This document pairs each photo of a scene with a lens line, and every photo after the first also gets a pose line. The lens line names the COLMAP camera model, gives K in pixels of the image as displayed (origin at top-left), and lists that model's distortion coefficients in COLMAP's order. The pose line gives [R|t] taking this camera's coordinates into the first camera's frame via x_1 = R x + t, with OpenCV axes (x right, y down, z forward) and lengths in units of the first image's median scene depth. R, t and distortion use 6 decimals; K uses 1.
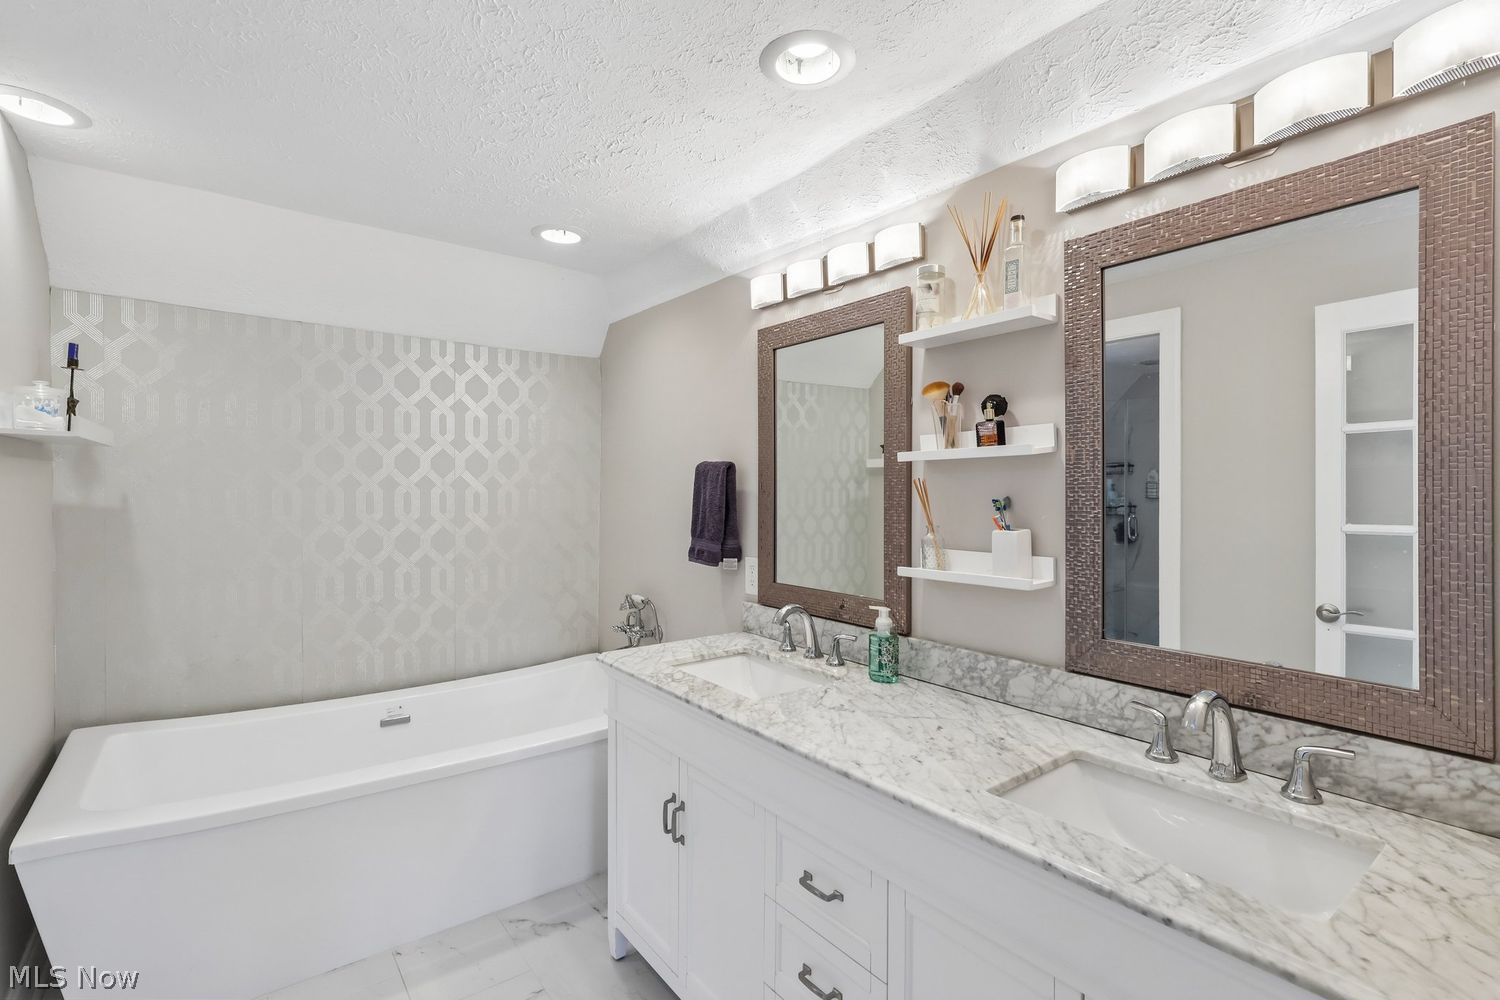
lens RADIAL K [[706.0, 0, 748.5], [0, 706.0, 497.4], [0, 0, 1]] dist [0.001113, 0.001173]
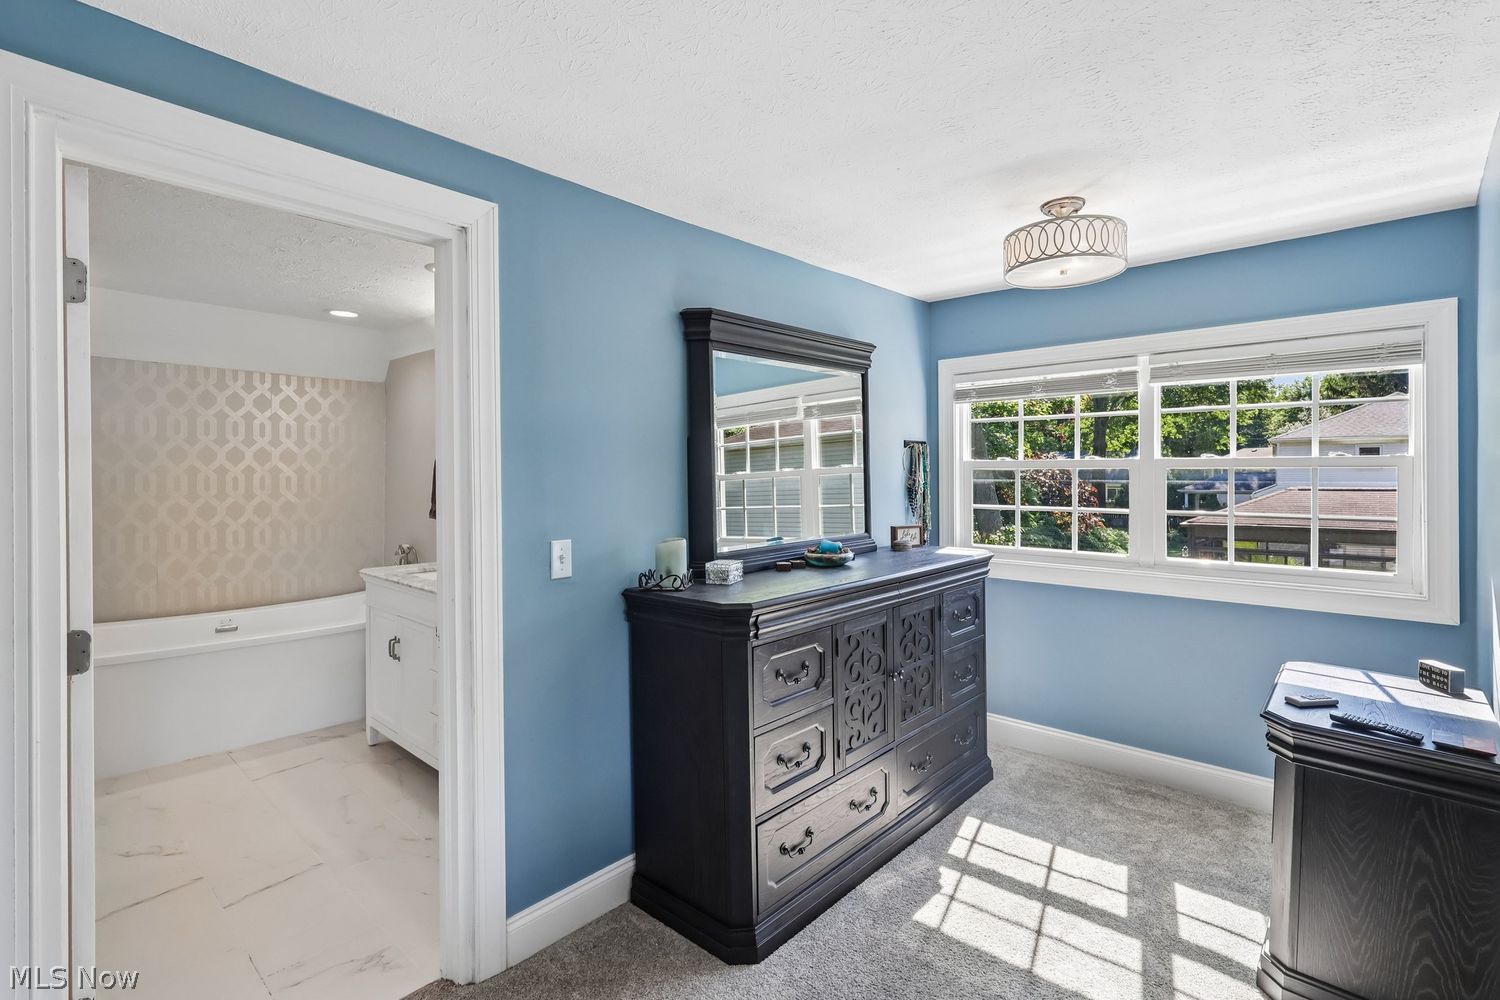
lens RADIAL K [[706.0, 0, 745.1], [0, 706.0, 477.2], [0, 0, 1]] dist [0.001113, 0.001173]
pose [[0.983693, -0.002845, 0.179833, 0.288894], [0.003938, 0.999976, -0.005719, 0.007066], [-0.179813, 0.006334, 0.983680, -0.622155]]
